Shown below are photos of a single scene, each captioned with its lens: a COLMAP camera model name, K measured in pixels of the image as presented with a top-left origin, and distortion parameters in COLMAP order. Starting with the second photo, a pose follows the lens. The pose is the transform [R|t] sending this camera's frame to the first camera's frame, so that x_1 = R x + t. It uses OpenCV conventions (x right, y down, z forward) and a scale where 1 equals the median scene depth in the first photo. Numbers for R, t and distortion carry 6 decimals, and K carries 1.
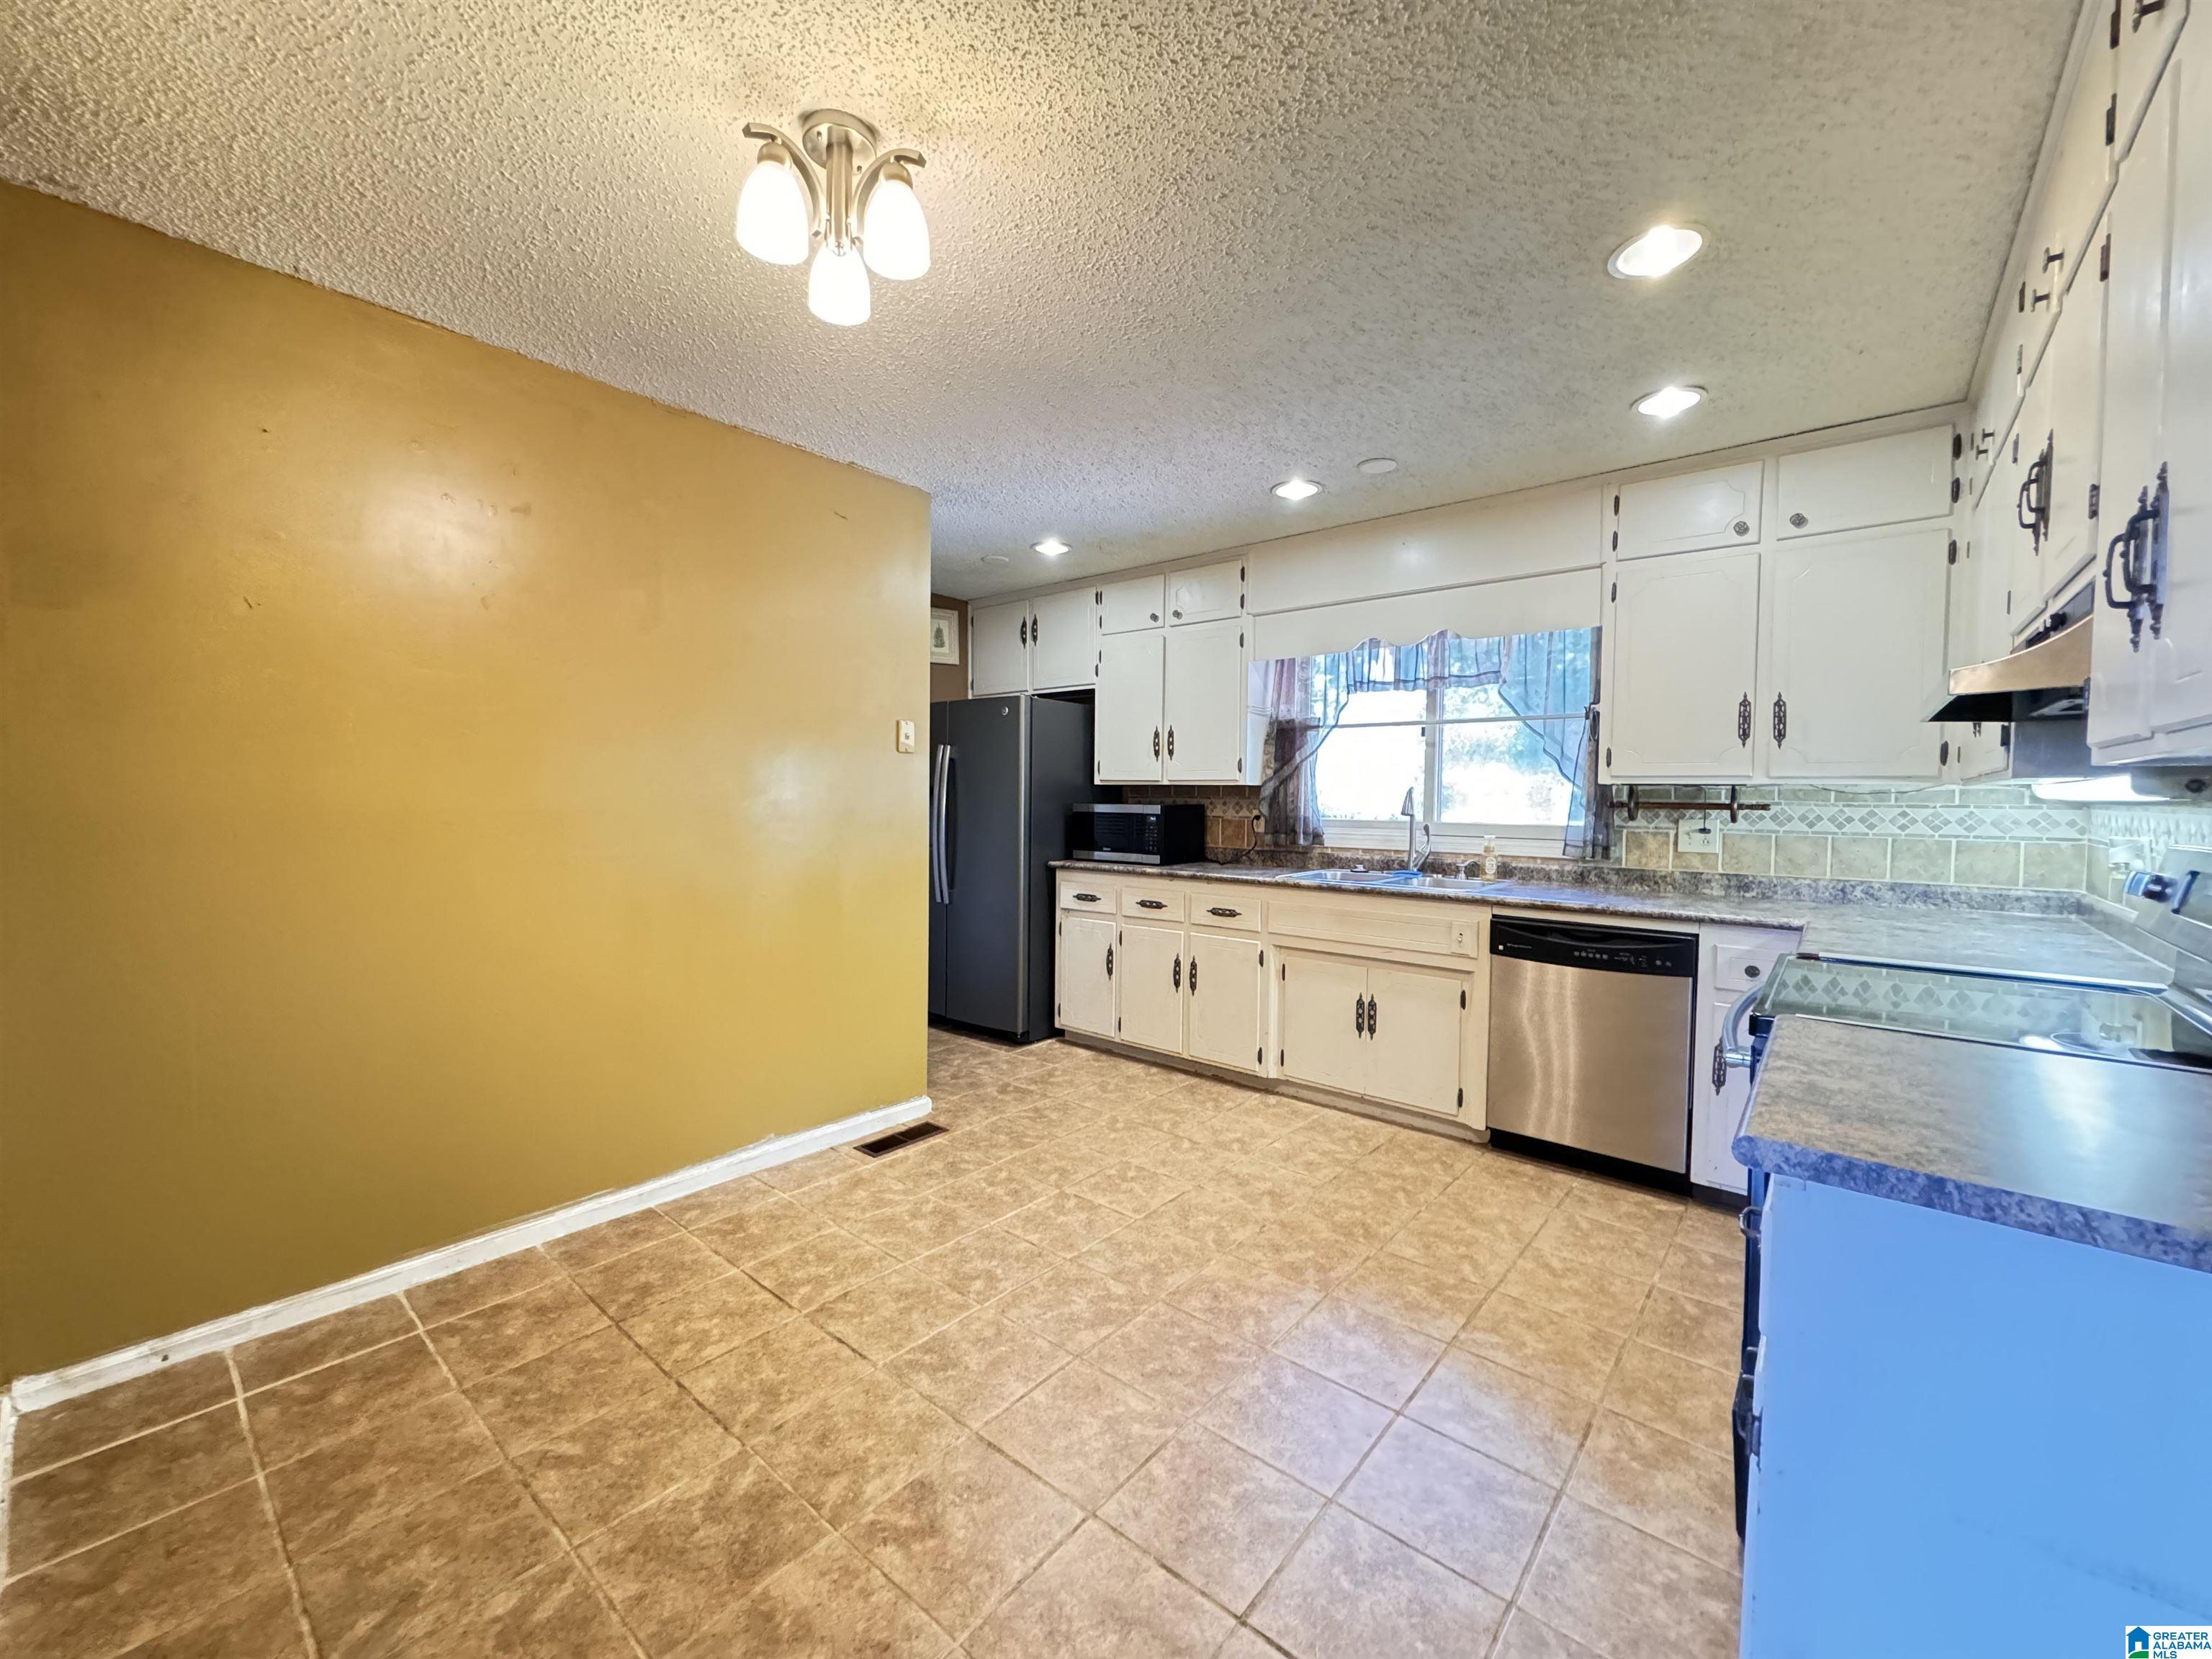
lens RADIAL K [[879.6, 0, 1108.3], [0, 879.6, 827.6], [0, 0, 1]] dist [-0.001940, -0.000029]
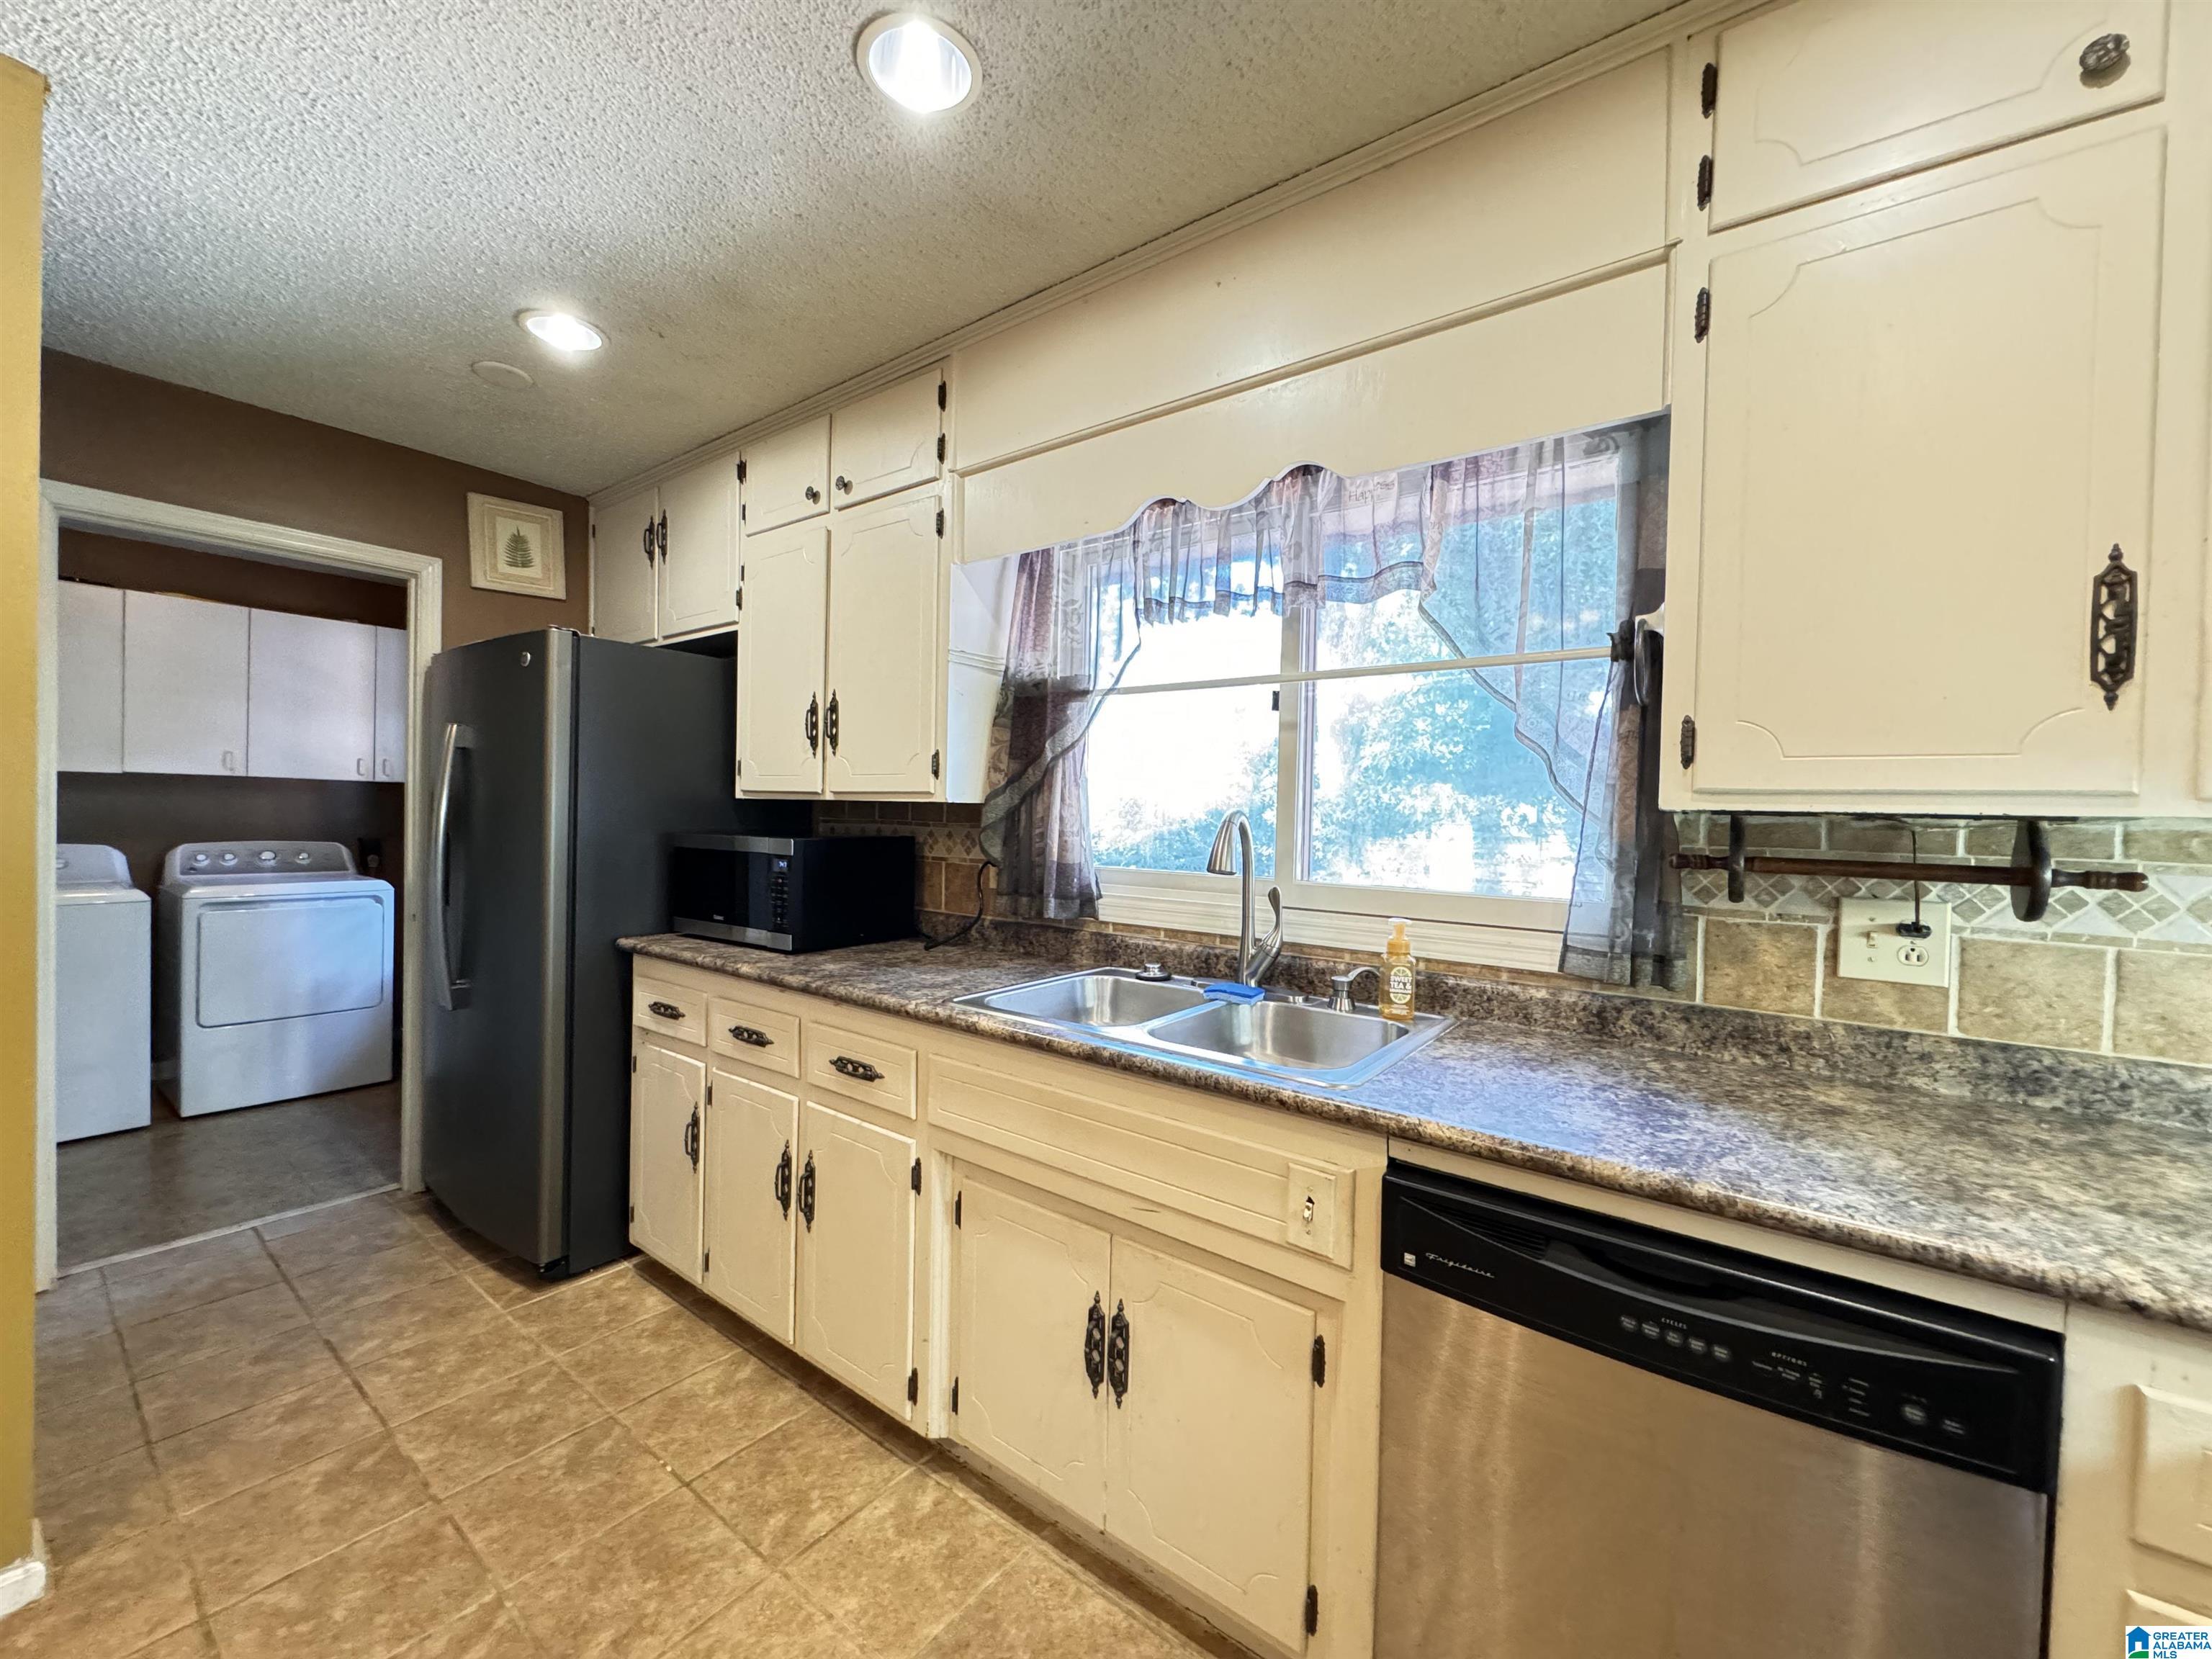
lens RADIAL K [[879.6, 0, 1109.1], [0, 879.6, 828.3], [0, 0, 1]] dist [-0.001940, -0.000029]
pose [[0.998685, 0.011443, 0.049974, 0.259058], [-0.010474, 0.999753, -0.019601, -0.027567], [-0.050186, 0.019052, 0.998558, 0.548824]]
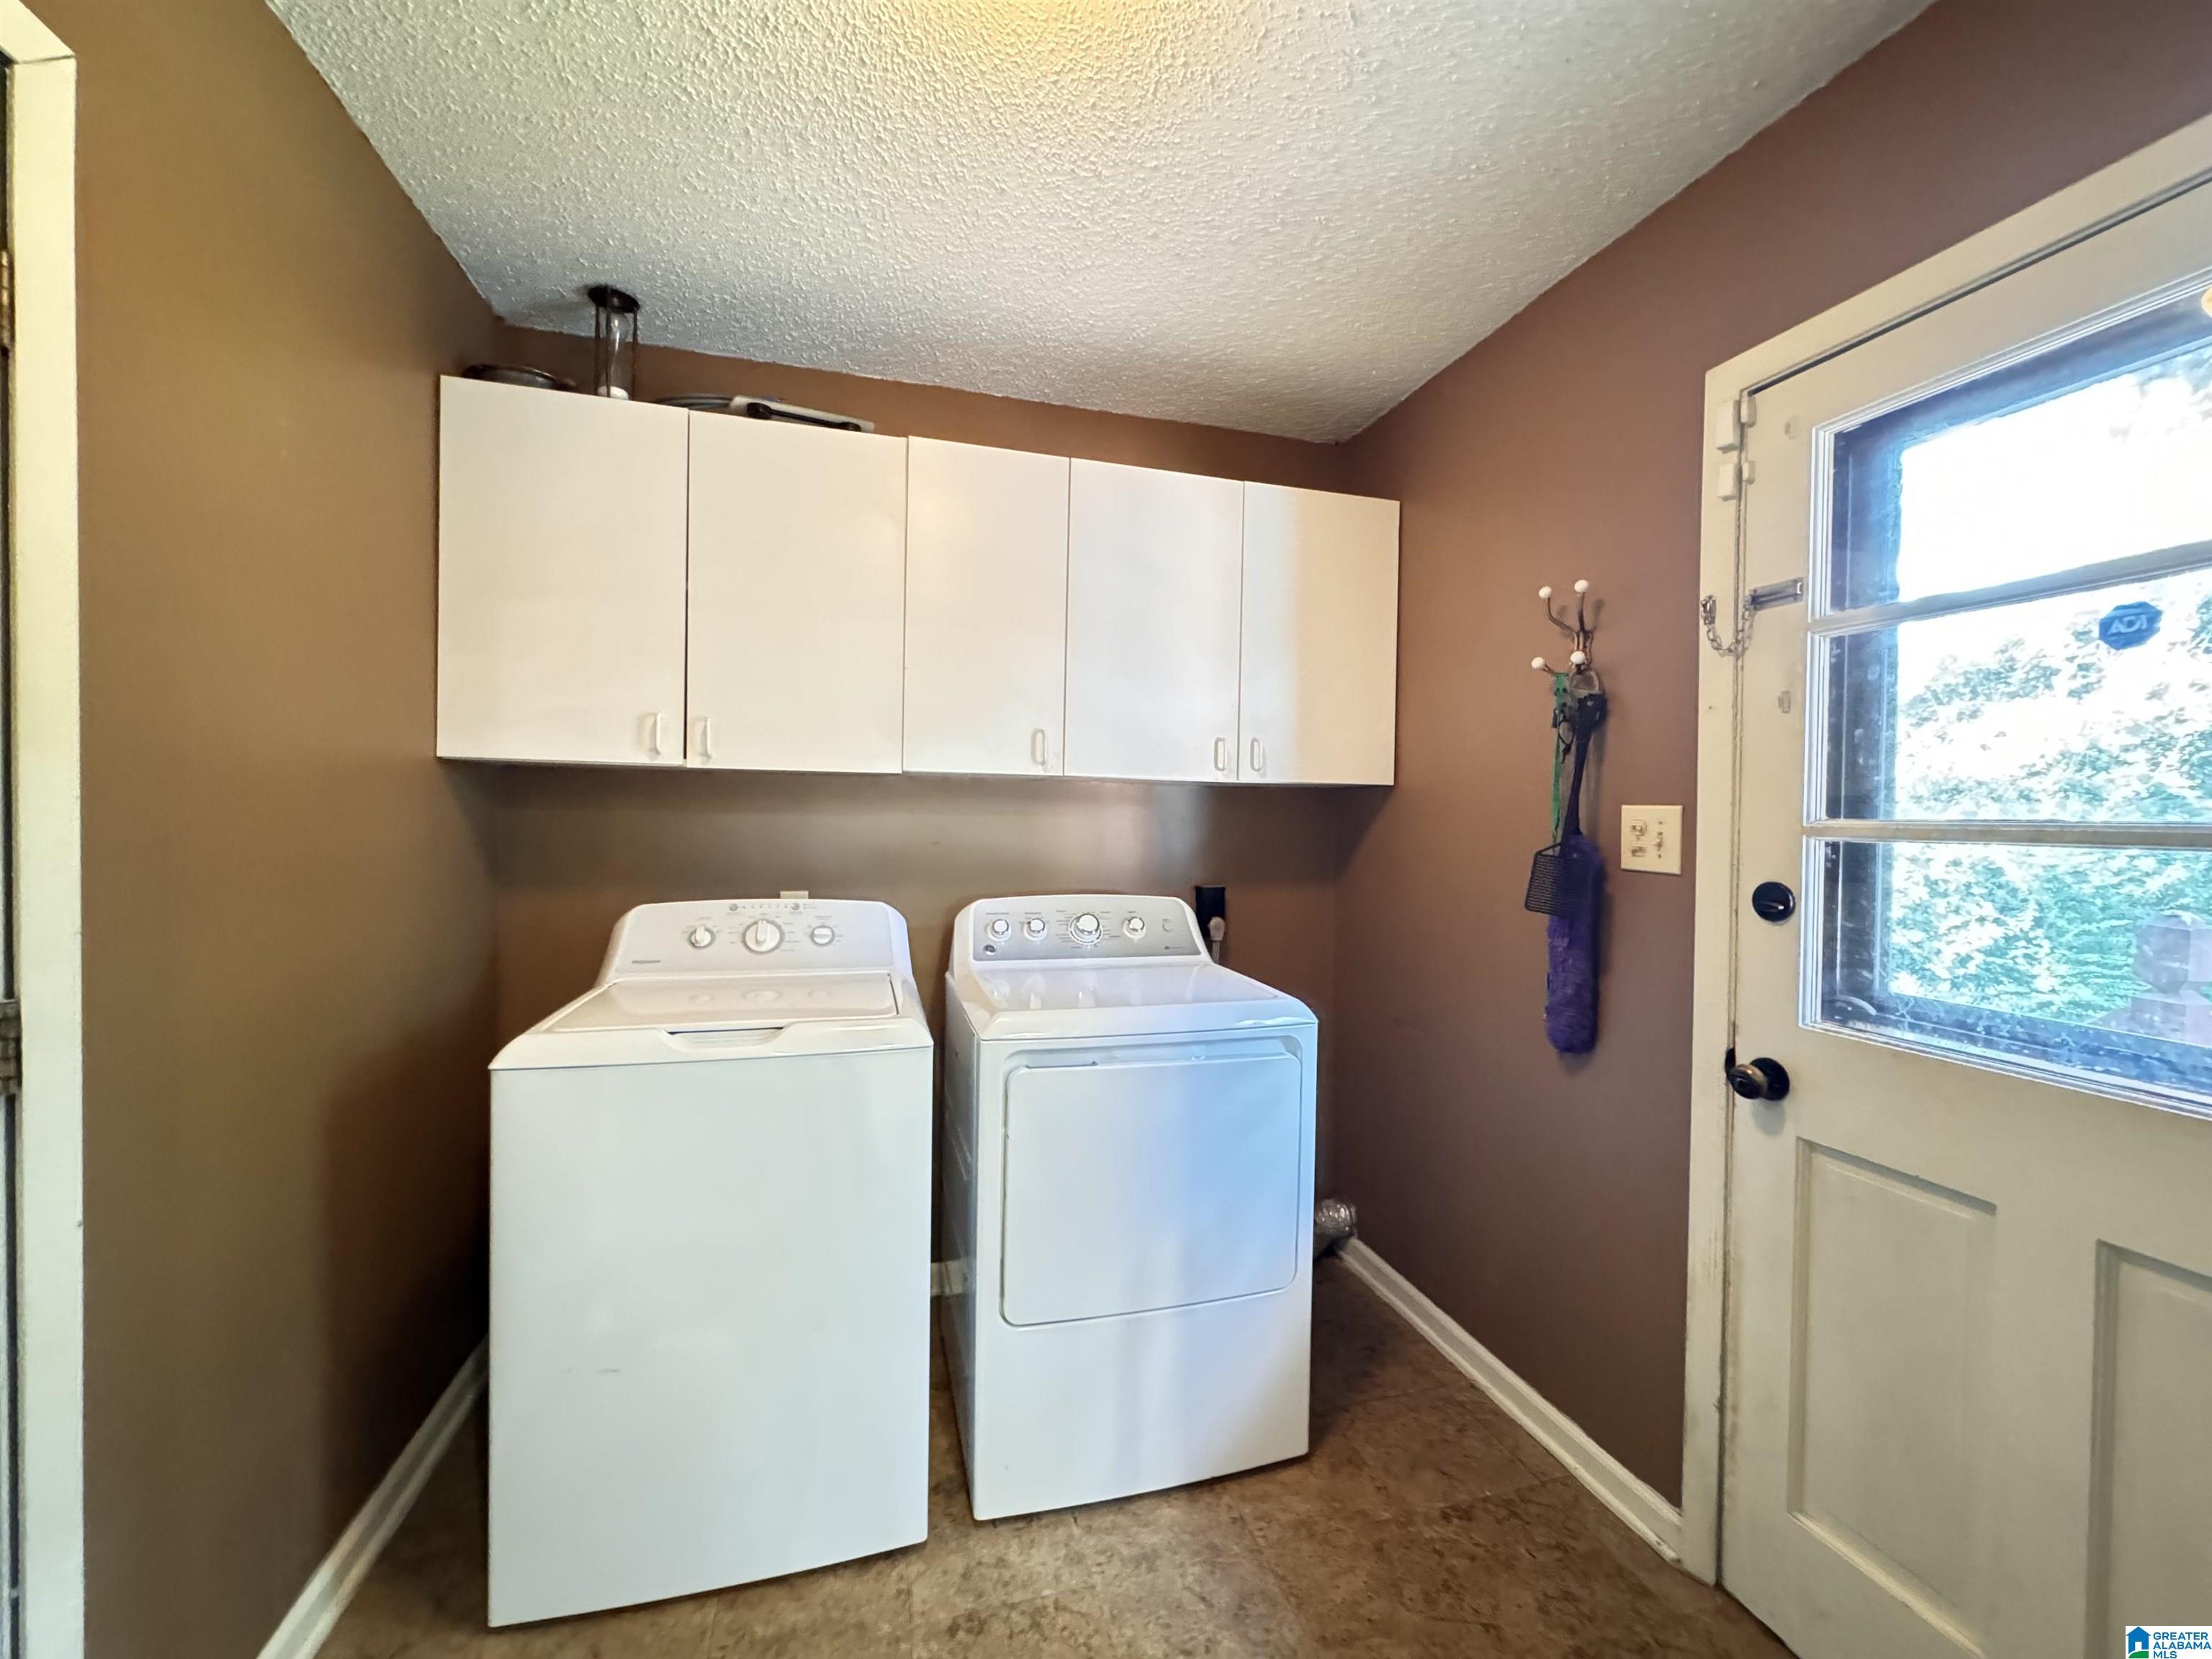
lens RADIAL K [[879.6, 0, 1107.3], [0, 879.6, 823.1], [0, 0, 1]] dist [-0.001940, -0.000029]
pose [[0.825921, 0.003480, -0.563775, 0.000211], [-0.022599, 0.999382, -0.026937, -0.038400], [0.563332, 0.034989, 0.825489, 0.814054]]
